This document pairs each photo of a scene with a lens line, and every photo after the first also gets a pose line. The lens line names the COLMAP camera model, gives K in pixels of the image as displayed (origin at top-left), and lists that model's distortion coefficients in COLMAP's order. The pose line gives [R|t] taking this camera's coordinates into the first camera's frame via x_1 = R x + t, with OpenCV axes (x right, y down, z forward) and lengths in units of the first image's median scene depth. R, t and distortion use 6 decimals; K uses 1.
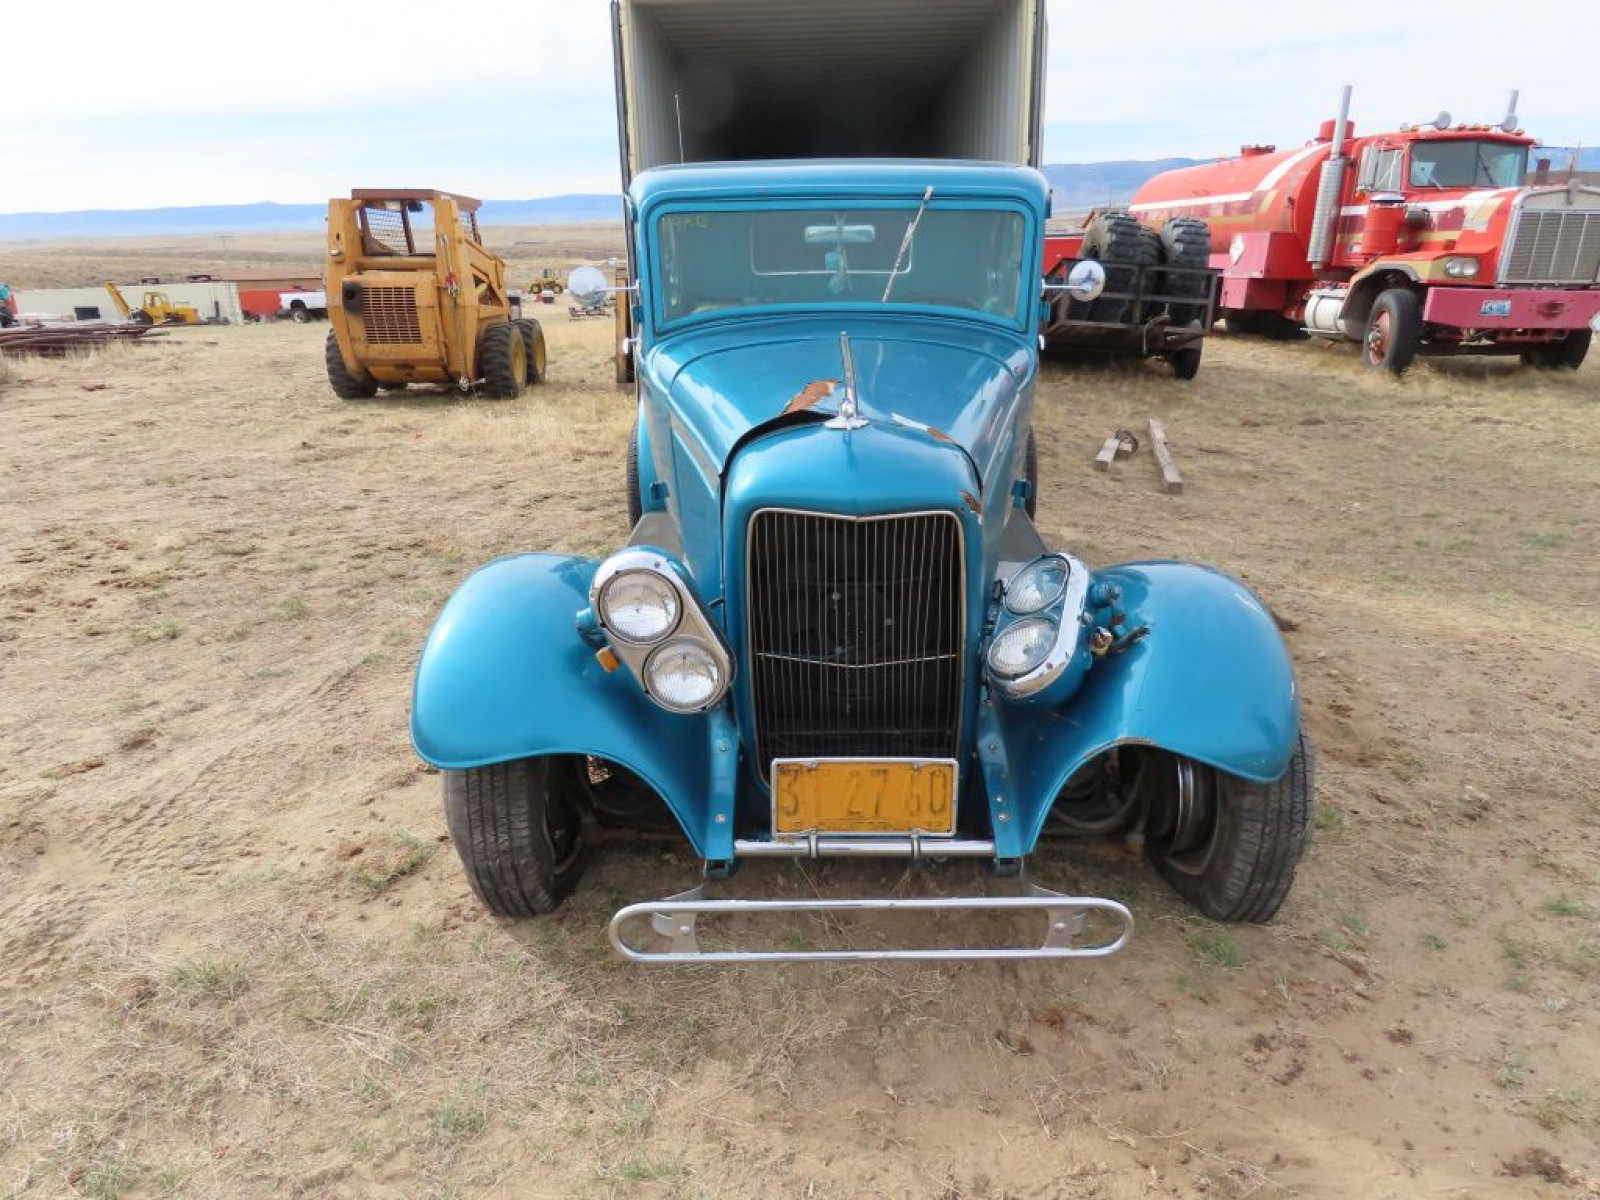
lens RADIAL K [[1011.4, 0, 797.0], [0, 1011.4, 600.8], [0, 0, 1]] dist [-0.005399, 0.000096]
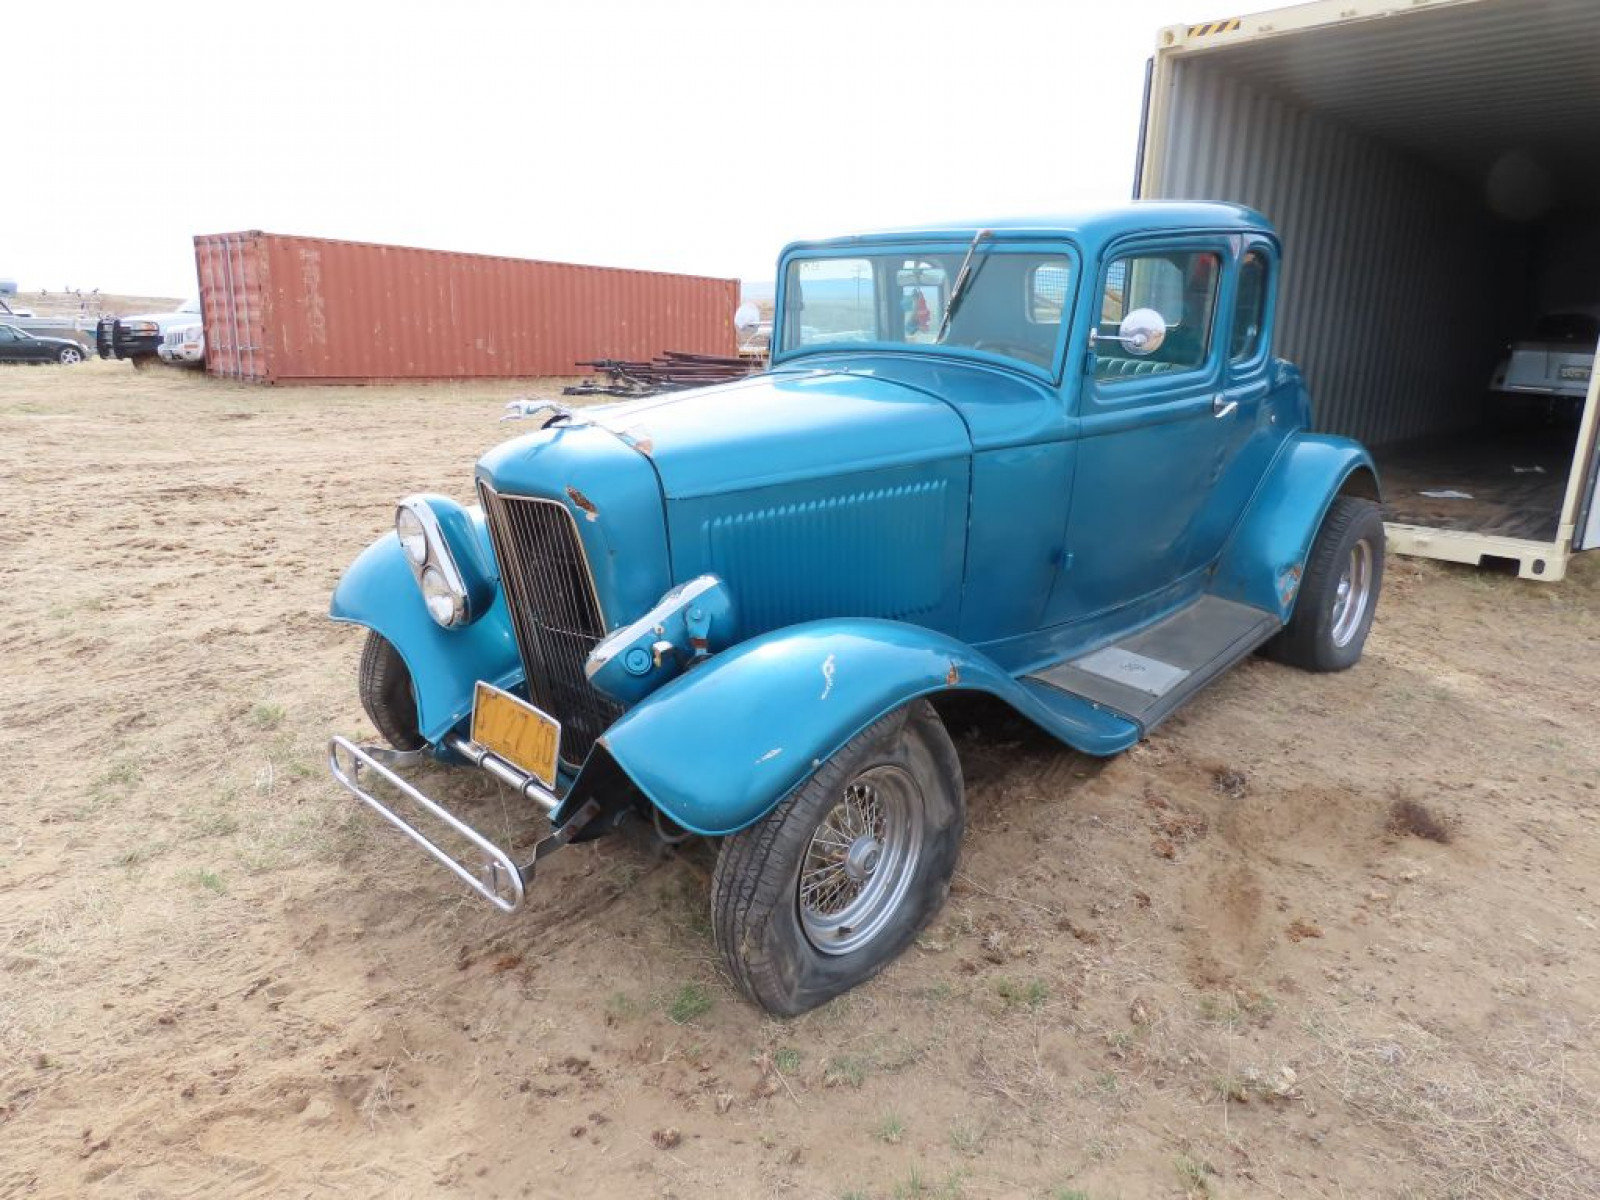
lens RADIAL K [[1029.6, 0, 800.8], [0, 1029.6, 599.0], [0, 0, 1]] dist [0.001329, 0.001603]
pose [[0.709089, 0.211074, -0.672785, 1.001762], [-0.252275, 0.966930, 0.037468, -0.081713], [0.658445, 0.143159, 0.738888, 0.279089]]
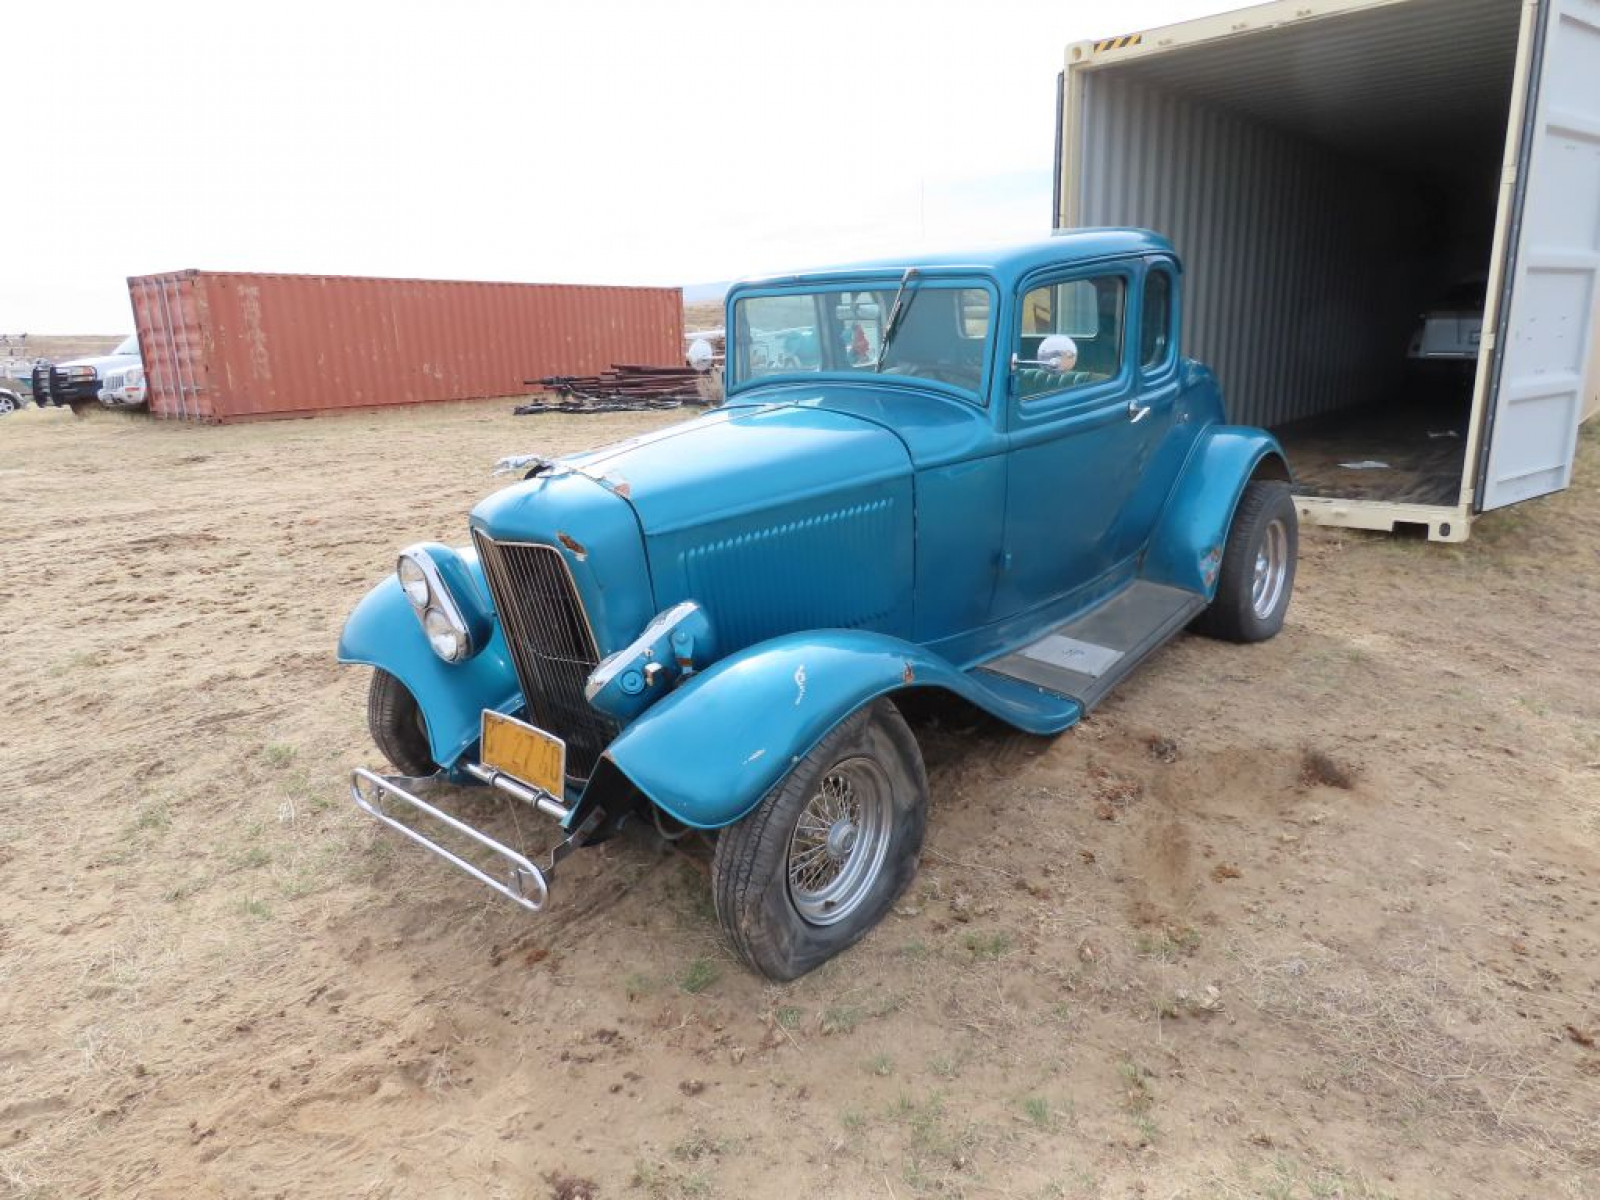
lens RADIAL K [[1030.3, 0, 800.0], [0, 1030.3, 600.0], [0, 0, 1]] dist [0.004711, 0.000910]
pose [[0.745607, 0.162195, -0.646345, 1.085230], [-0.185431, 0.982118, 0.032546, -0.105642], [0.640066, 0.095586, 0.762351, 0.168627]]
